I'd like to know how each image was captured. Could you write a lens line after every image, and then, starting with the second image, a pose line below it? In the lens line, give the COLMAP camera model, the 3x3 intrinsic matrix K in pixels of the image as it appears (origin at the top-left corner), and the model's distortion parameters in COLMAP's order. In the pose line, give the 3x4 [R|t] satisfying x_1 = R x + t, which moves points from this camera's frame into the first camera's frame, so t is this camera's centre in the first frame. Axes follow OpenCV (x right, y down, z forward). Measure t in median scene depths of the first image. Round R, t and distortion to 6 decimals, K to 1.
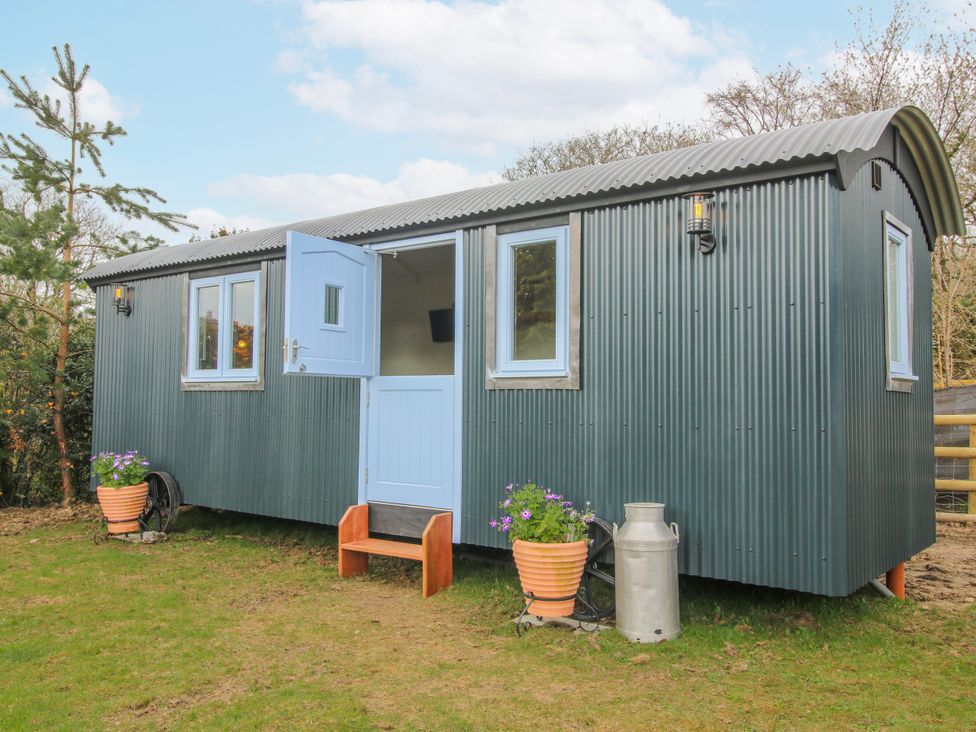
lens RADIAL K [[810.6, 0, 490.9], [0, 810.6, 362.8], [0, 0, 1]] dist [0.002563, 0.002262]
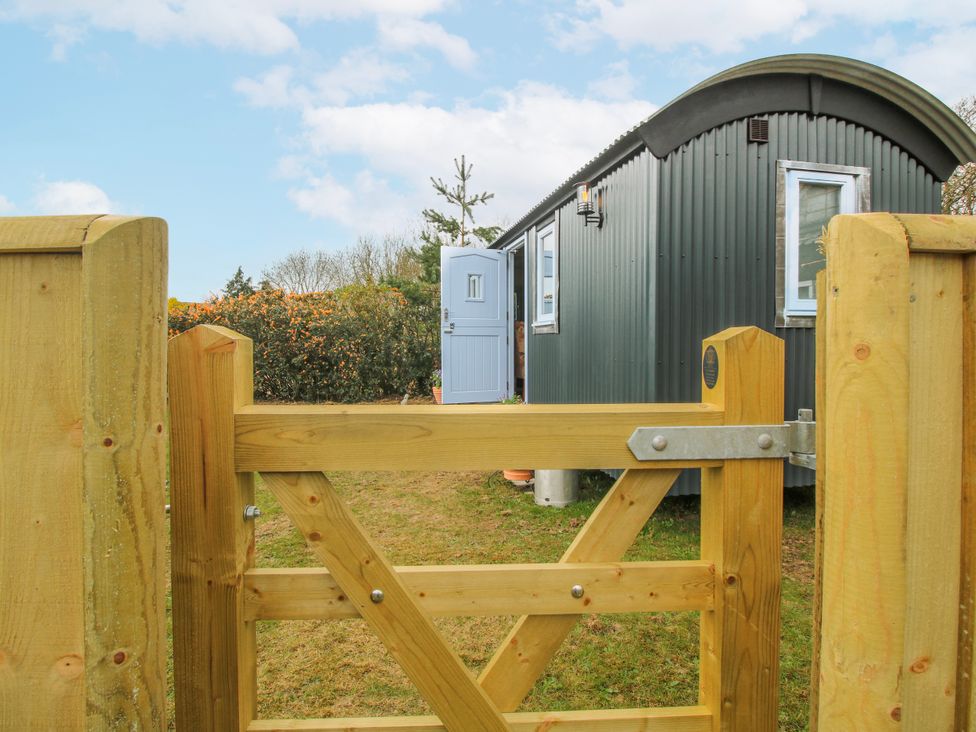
lens RADIAL K [[493.9, 0, 491.1], [0, 493.9, 361.0], [0, 0, 1]] dist [-0.004743, -0.000336]
pose [[0.784563, 0.013072, -0.619911, 0.514974], [0.039625, 0.996677, 0.071167, 0.013872], [0.618782, -0.080399, 0.781438, 0.205666]]
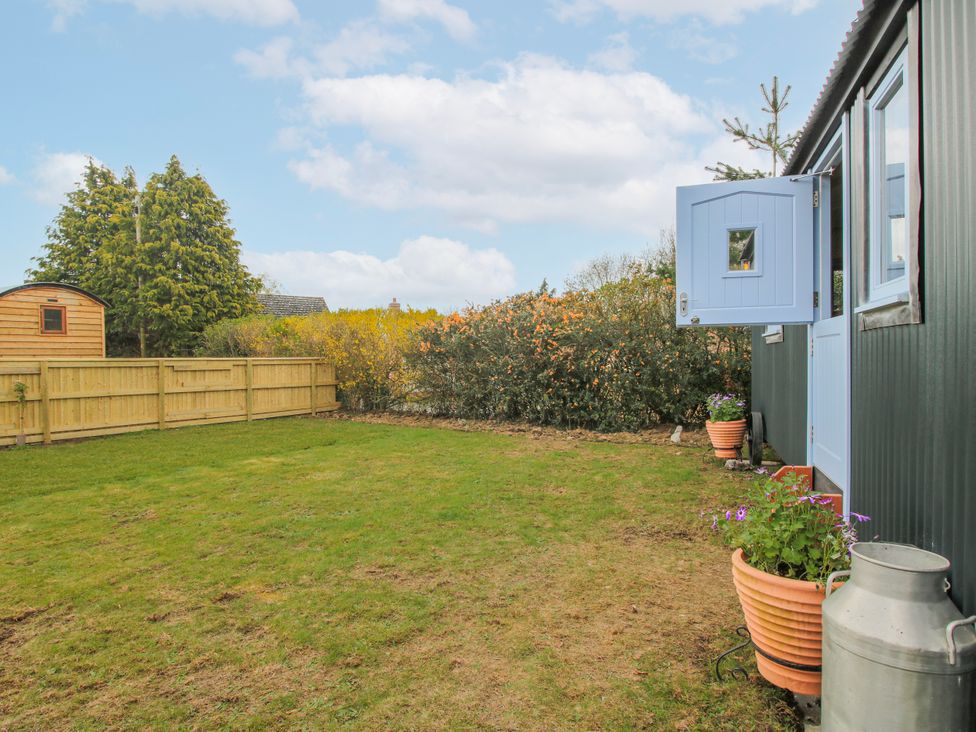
lens RADIAL K [[551.1, 0, 488.3], [0, 551.1, 365.5], [0, 0, 1]] dist [-0.001178, -0.005014]
pose [[0.312730, 0.003041, -0.949837, 0.341609], [0.062205, 0.997783, 0.023676, 0.031468], [0.947803, -0.066489, 0.311847, 0.543415]]
